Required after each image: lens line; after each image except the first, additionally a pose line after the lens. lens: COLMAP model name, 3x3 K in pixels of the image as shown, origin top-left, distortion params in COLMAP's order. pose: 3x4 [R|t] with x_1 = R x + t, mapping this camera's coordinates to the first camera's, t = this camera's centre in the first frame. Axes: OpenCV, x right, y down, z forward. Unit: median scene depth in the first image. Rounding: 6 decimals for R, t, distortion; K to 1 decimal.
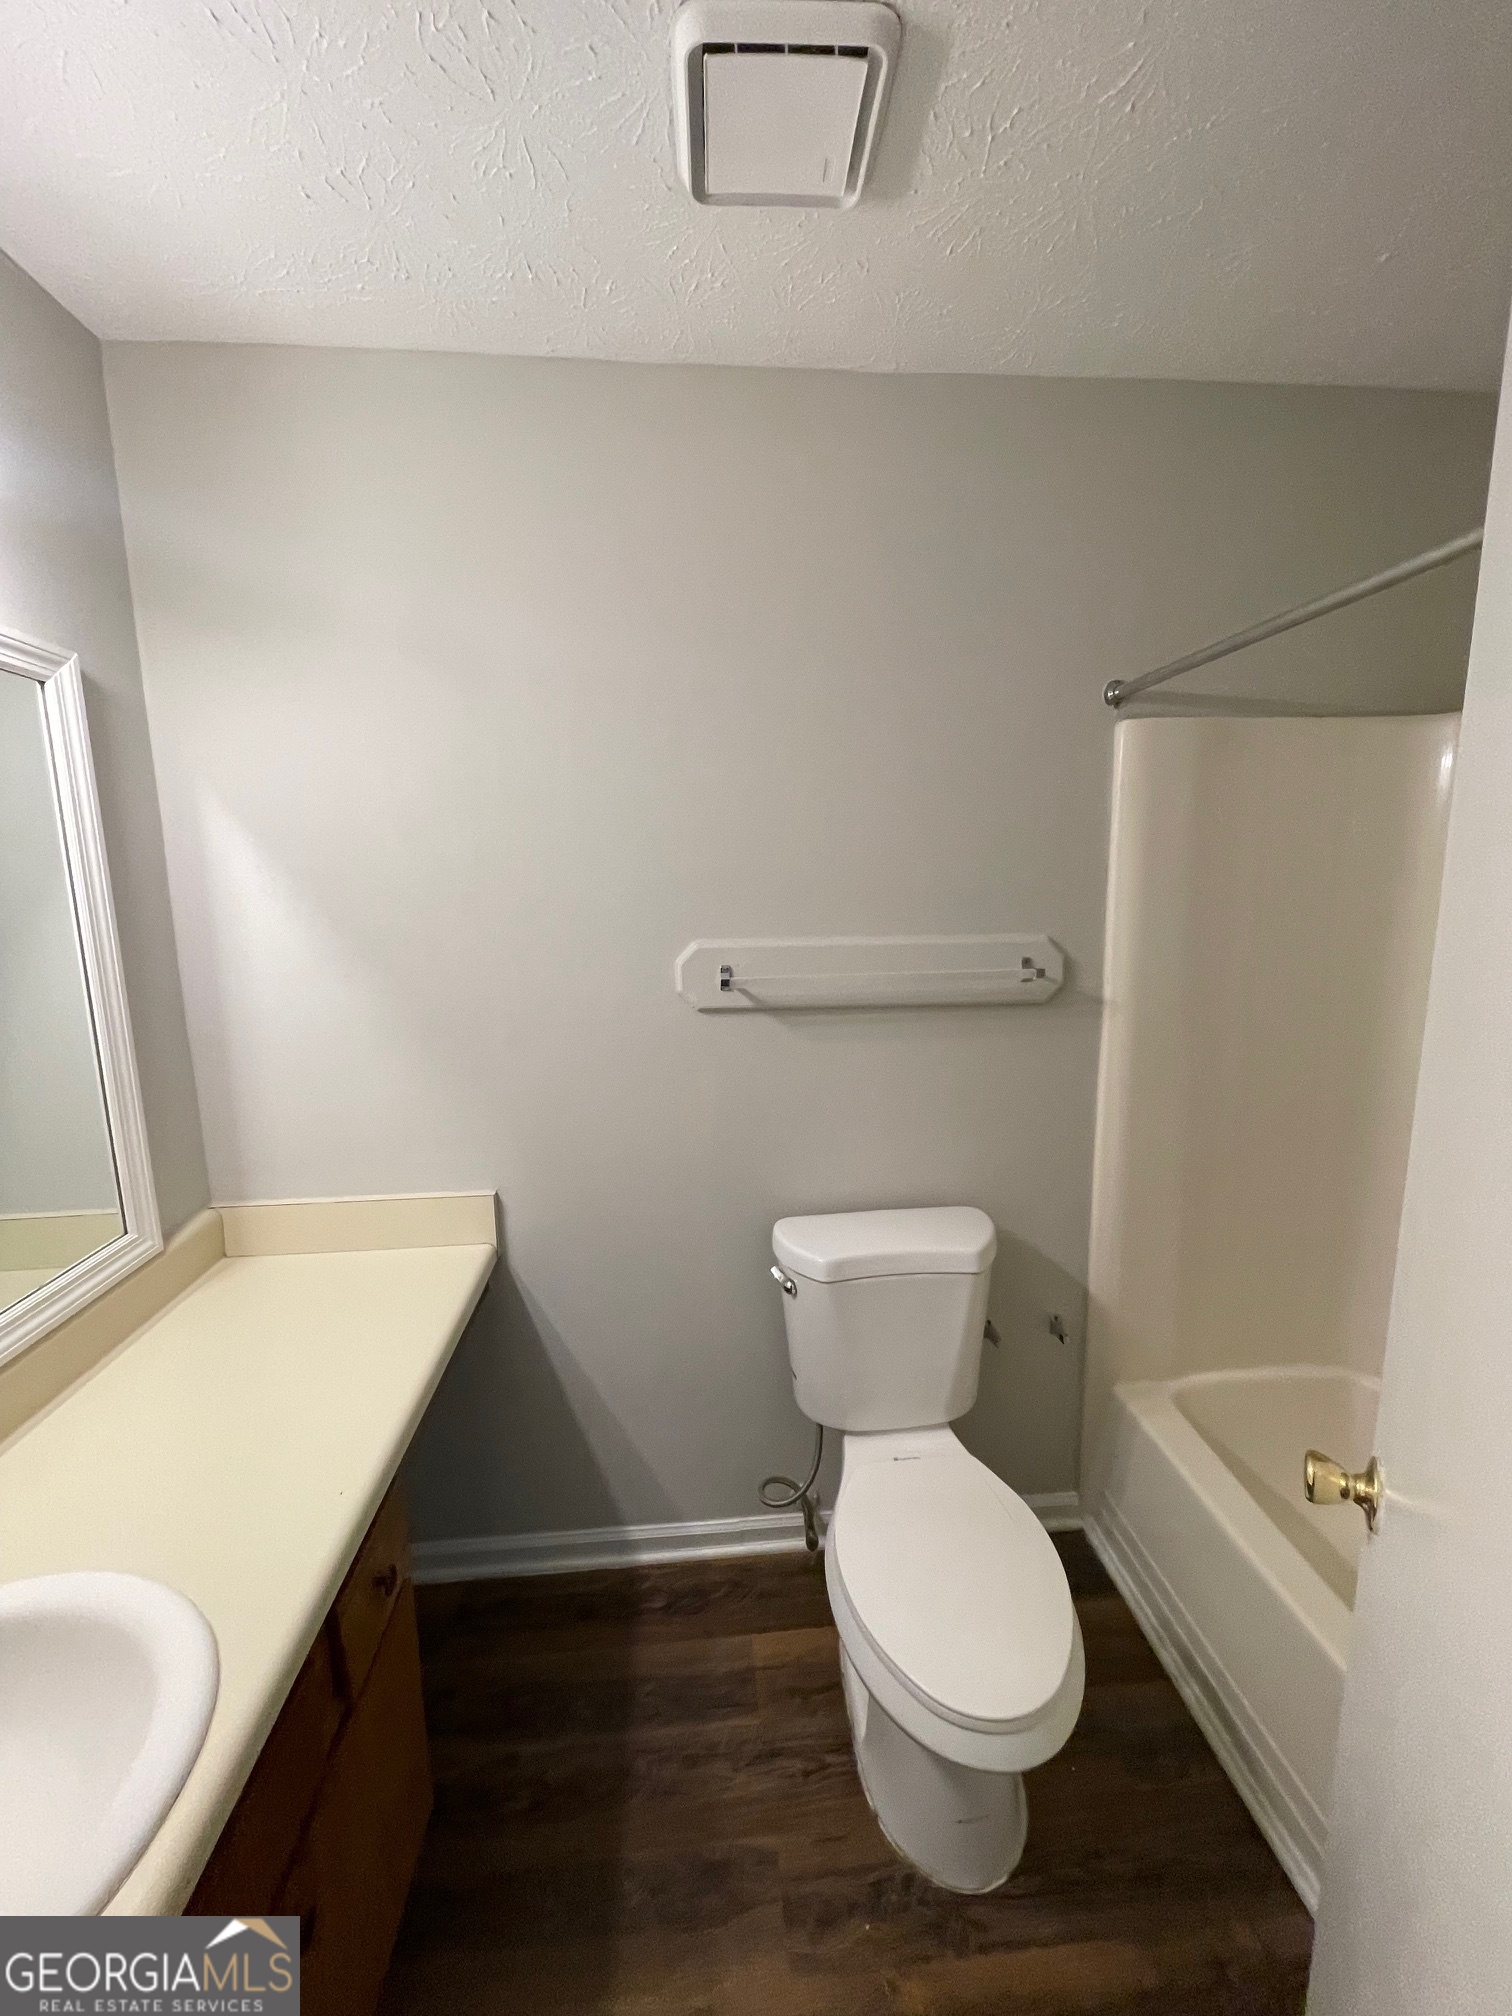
lens RADIAL K [[818.4, 0, 753.8], [0, 818.4, 1005.8], [0, 0, 1]] dist [-0.002303, 0.001289]
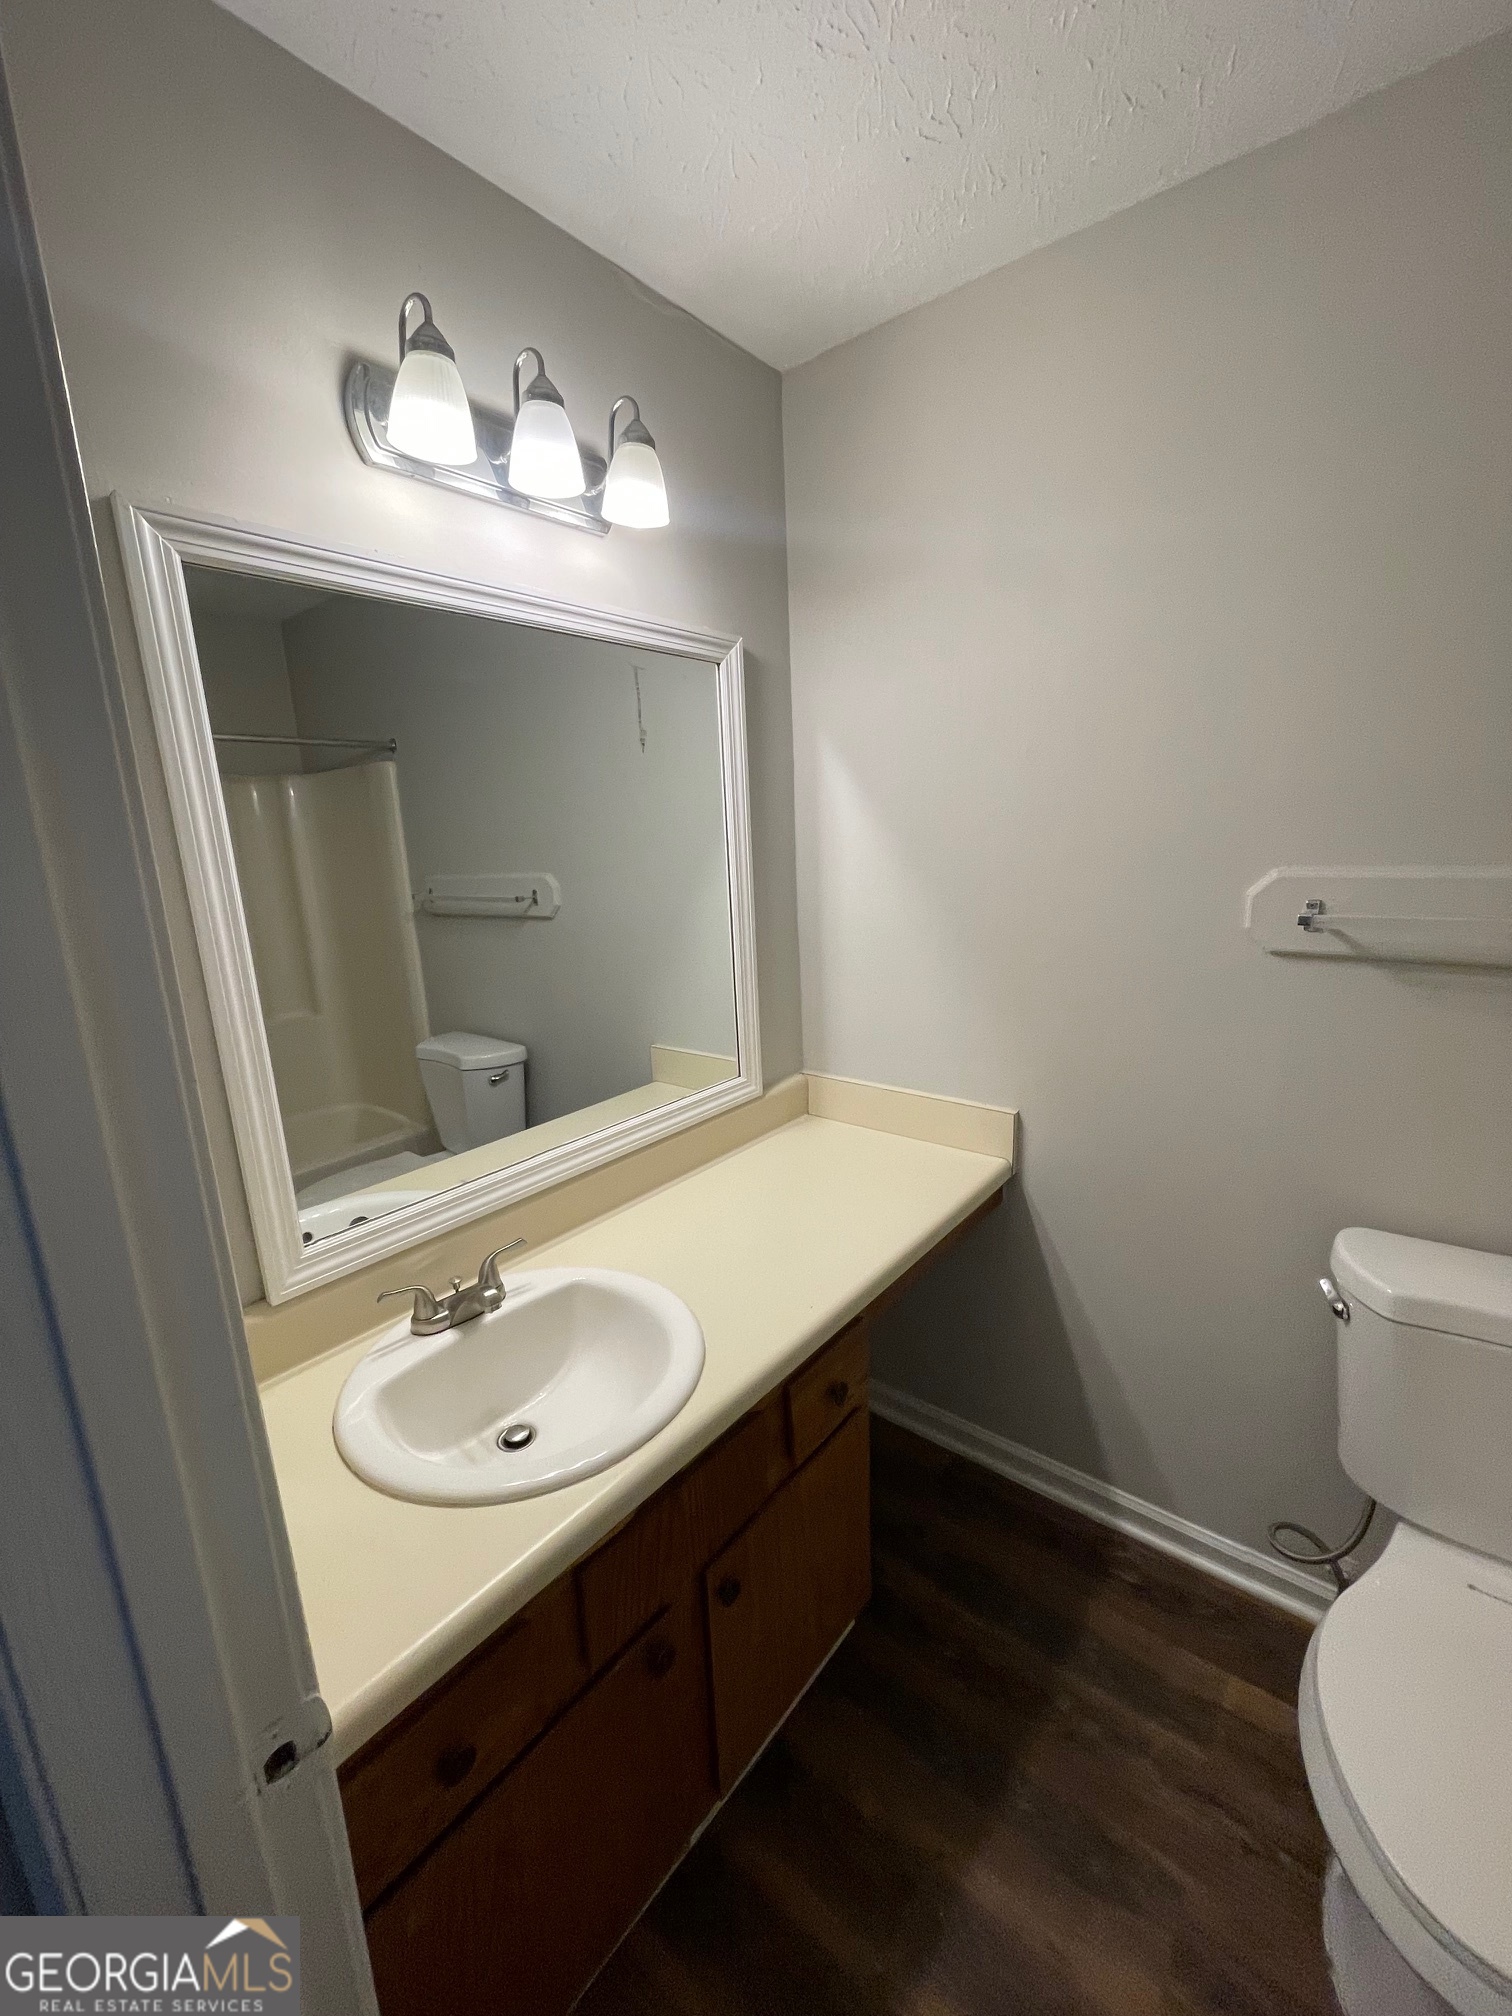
lens RADIAL K [[818.4, 0, 735.0], [0, 818.4, 1000.8], [0, 0, 1]] dist [-0.002303, 0.001289]
pose [[0.712514, 0.133411, -0.688858, 0.133411], [-0.079897, 0.990798, 0.109247, 0.007291], [0.697094, -0.022802, 0.716617, 0.027494]]
